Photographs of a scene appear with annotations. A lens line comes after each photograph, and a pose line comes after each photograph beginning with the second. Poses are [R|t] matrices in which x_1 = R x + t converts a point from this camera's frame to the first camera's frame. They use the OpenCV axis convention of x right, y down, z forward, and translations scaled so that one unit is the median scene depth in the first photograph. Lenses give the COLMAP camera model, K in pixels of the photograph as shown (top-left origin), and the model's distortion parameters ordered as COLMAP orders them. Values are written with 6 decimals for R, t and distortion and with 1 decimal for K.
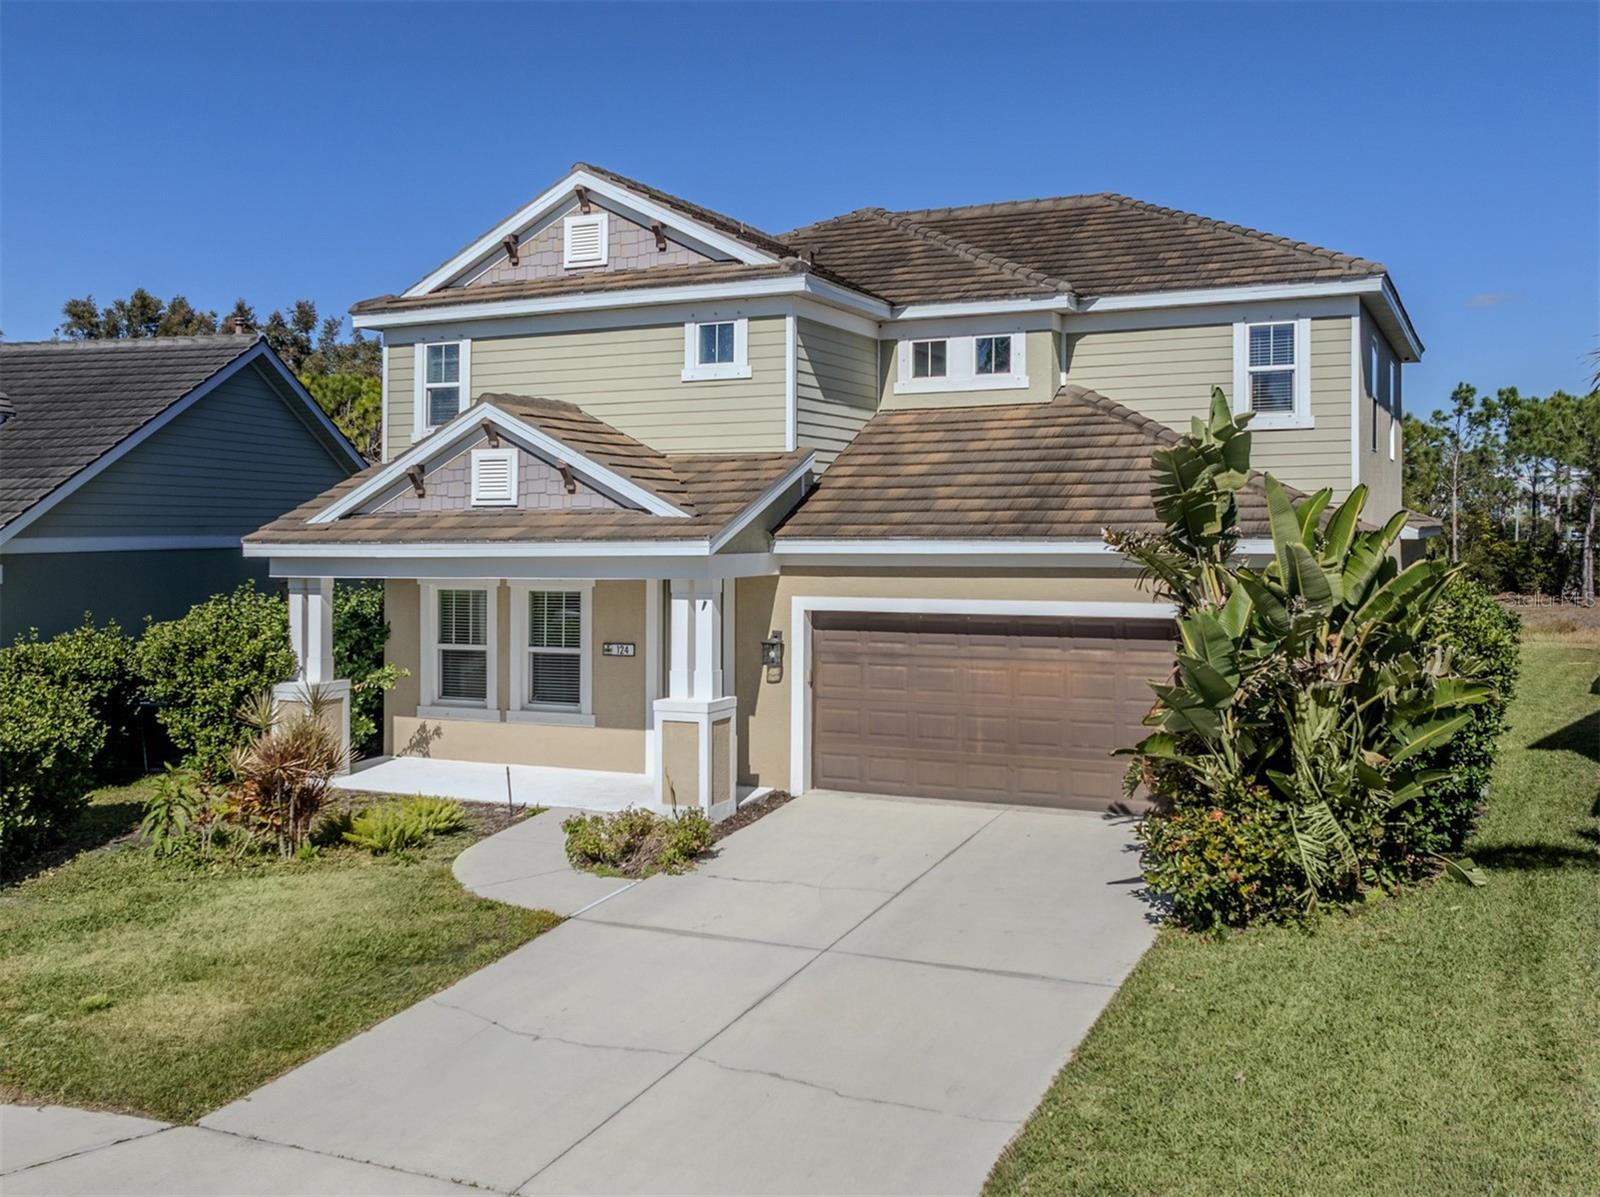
lens RADIAL K [[1198.5, 0, 800.0], [0, 1198.5, 598.5], [0, 0, 1]] dist [-0.019710, -0.001083]
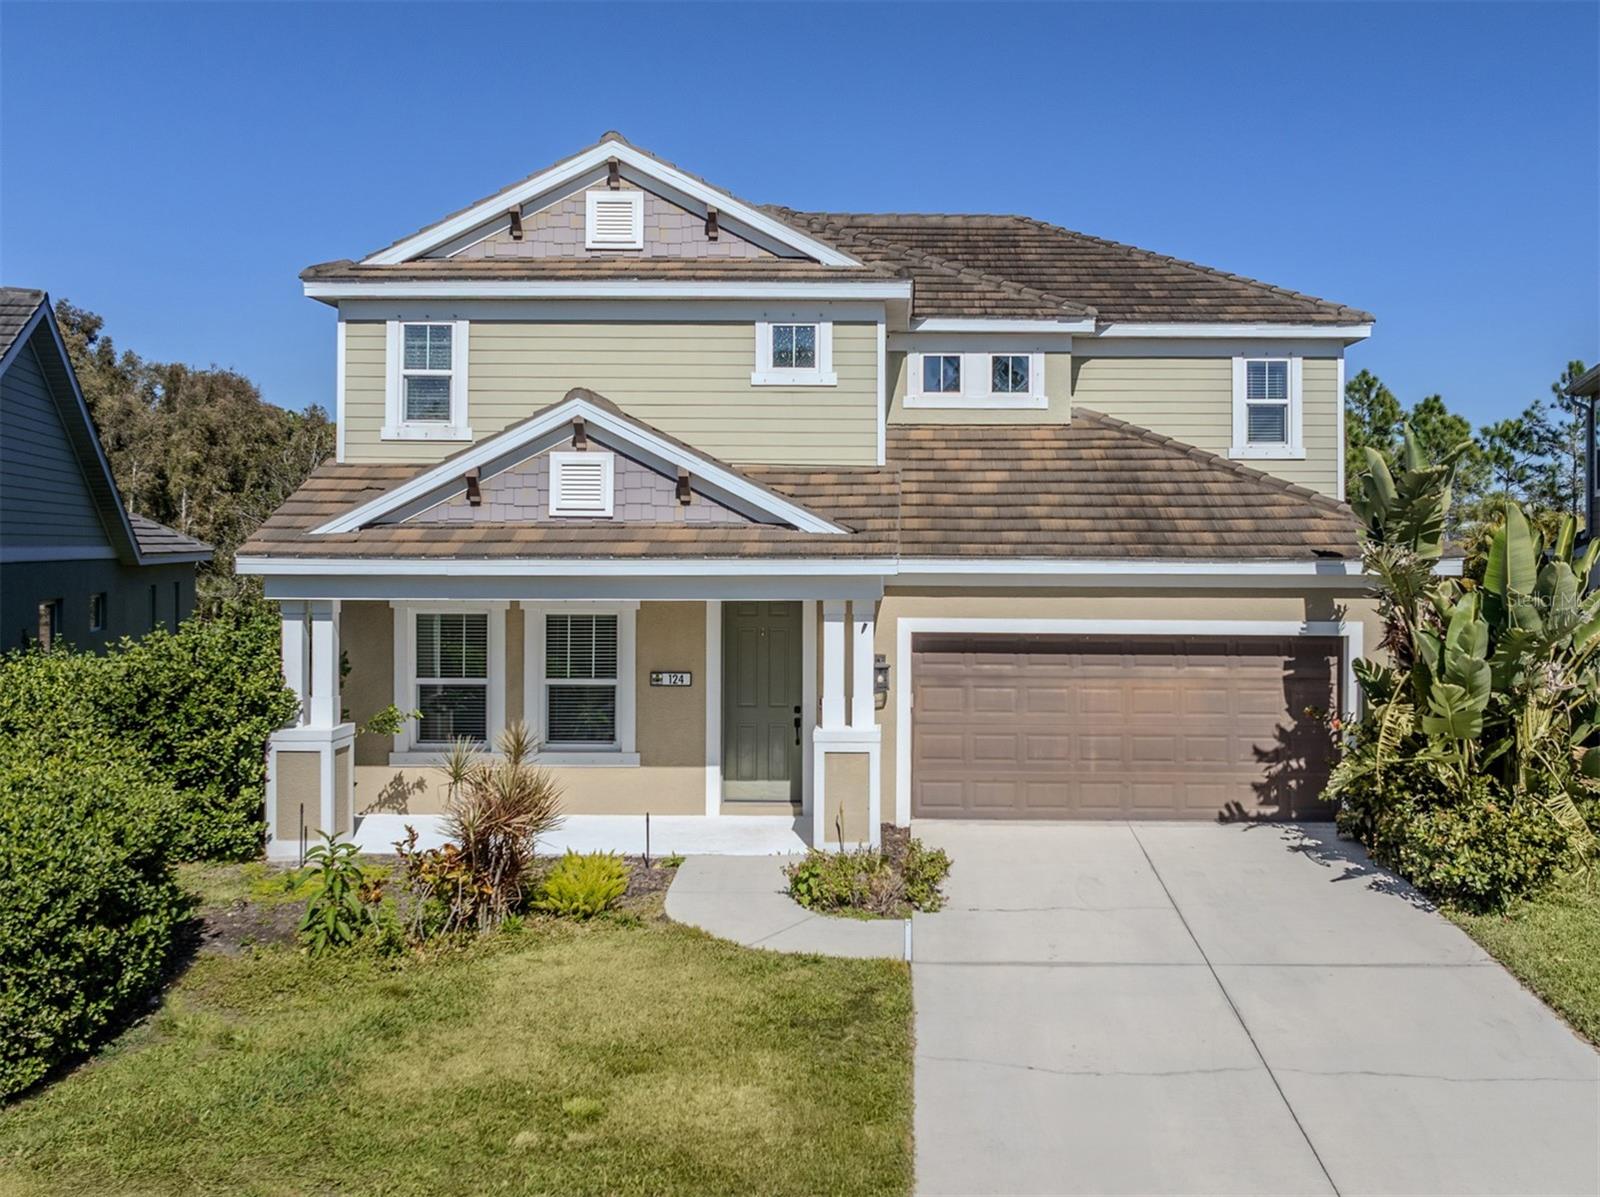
lens RADIAL K [[1305.7, 0, 797.5], [0, 1305.7, 617.7], [0, 0, 1]] dist [-0.017846, -0.002427]
pose [[0.939990, -0.007642, 0.341116, -0.400378], [0.009045, 0.999956, -0.002522, -0.000027], [-0.341082, 0.005456, 0.940018, 0.047267]]
